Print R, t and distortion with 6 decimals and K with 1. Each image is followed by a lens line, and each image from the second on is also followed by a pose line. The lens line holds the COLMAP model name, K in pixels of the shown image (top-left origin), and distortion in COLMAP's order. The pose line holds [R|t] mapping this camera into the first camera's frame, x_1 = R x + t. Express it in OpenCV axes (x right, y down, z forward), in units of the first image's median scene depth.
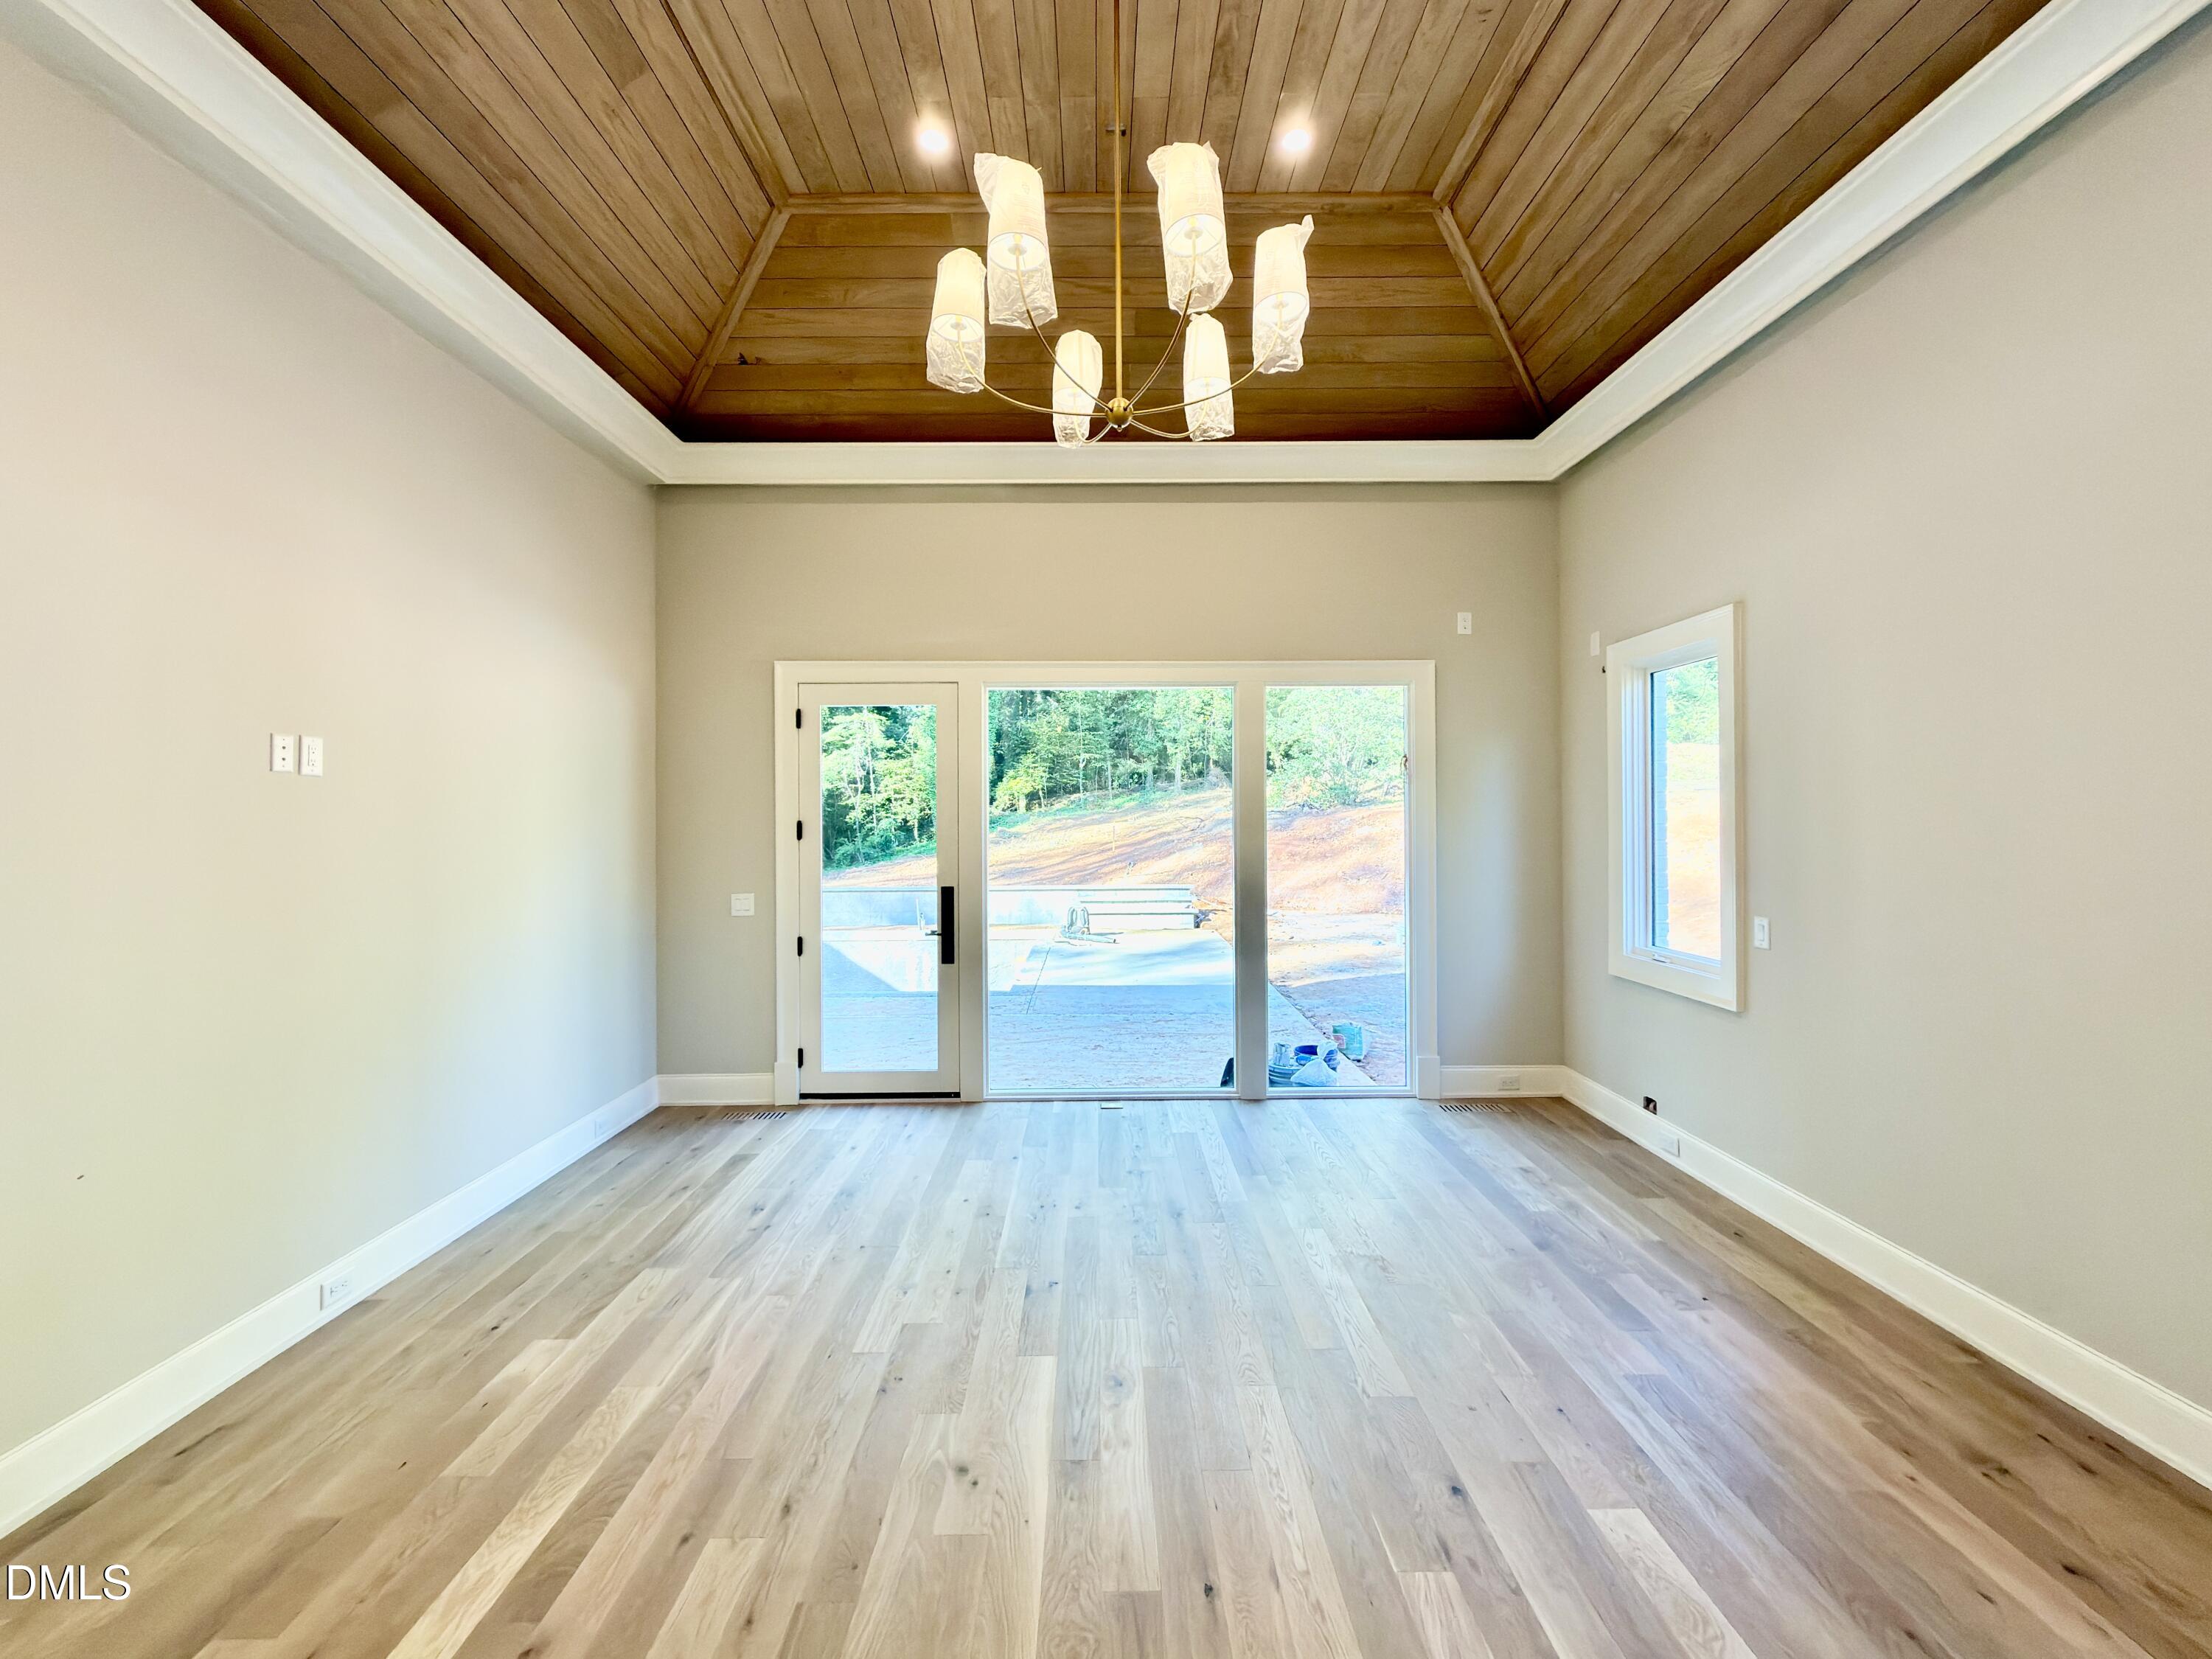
lens RADIAL K [[912.0, 0, 1106.6], [0, 912.0, 818.3], [0, 0, 1]] dist [0.001531, 0.000438]
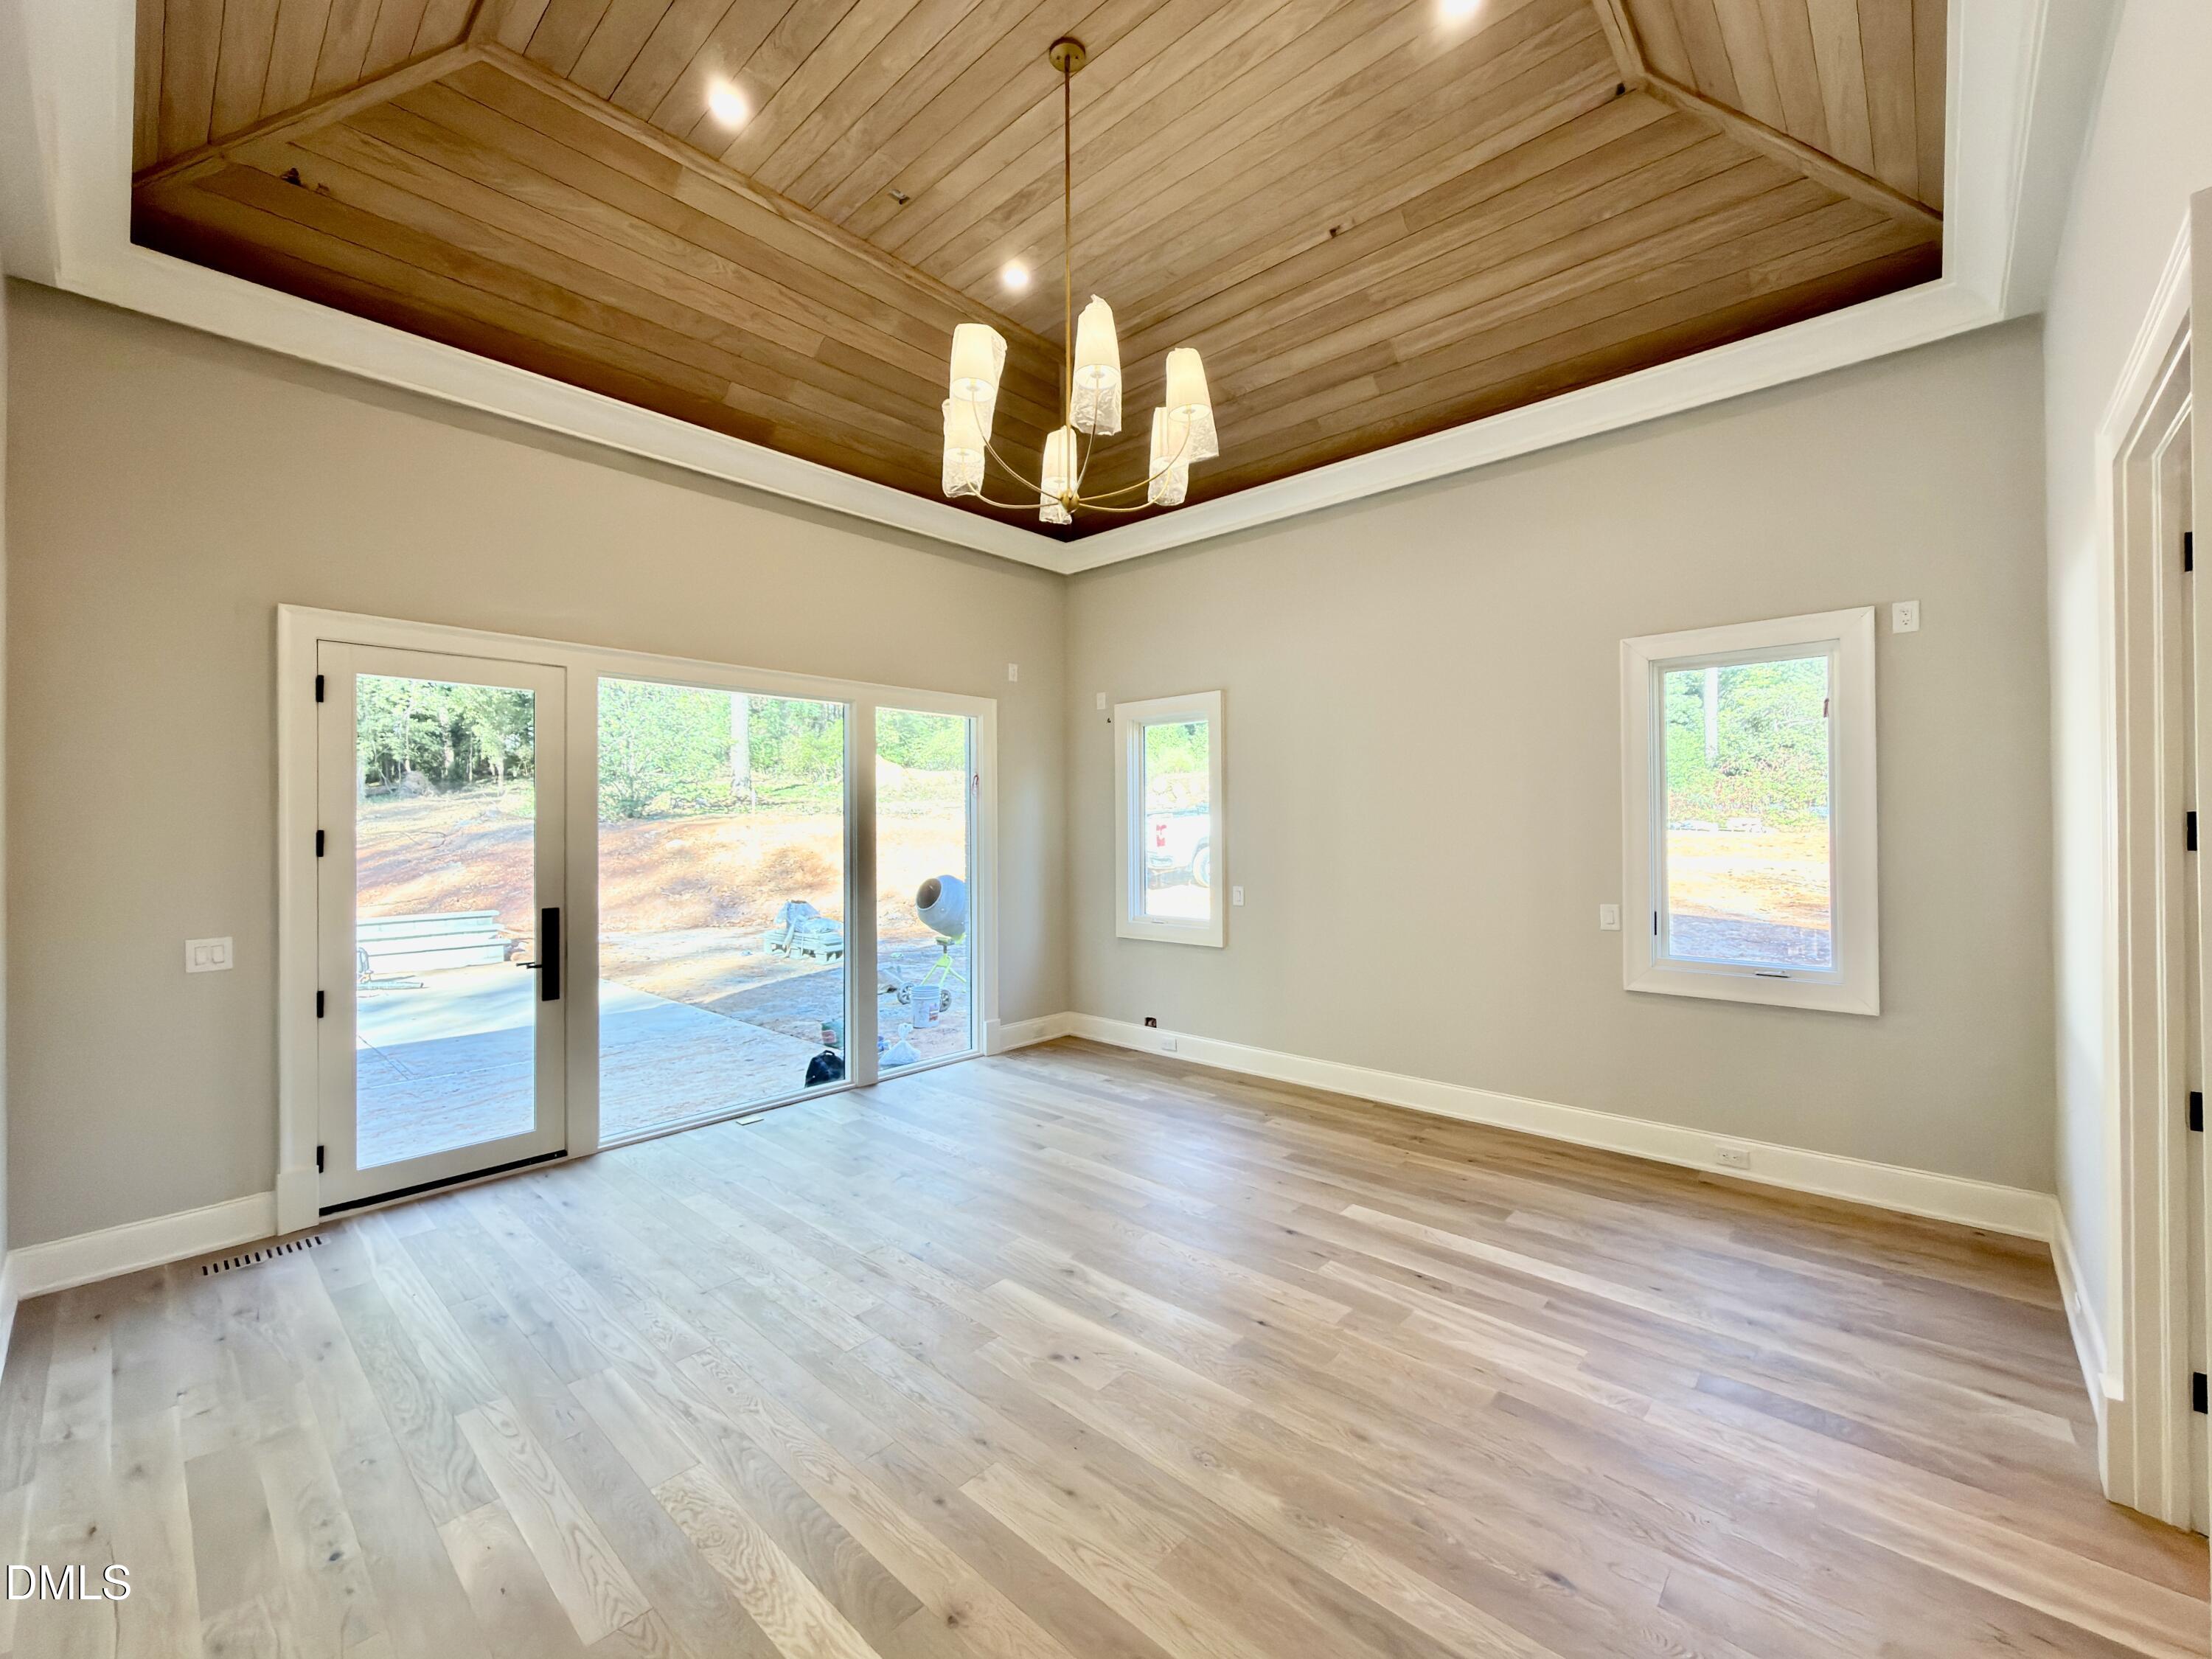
lens RADIAL K [[902.5, 0, 1106.0], [0, 902.5, 829.5], [0, 0, 1]] dist [0.002723, -0.000277]
pose [[0.680010, -0.001605, 0.733201, -0.481691], [0.004147, 0.999990, -0.001658, 0.006762], [-0.733191, 0.004168, 0.680010, 0.063783]]
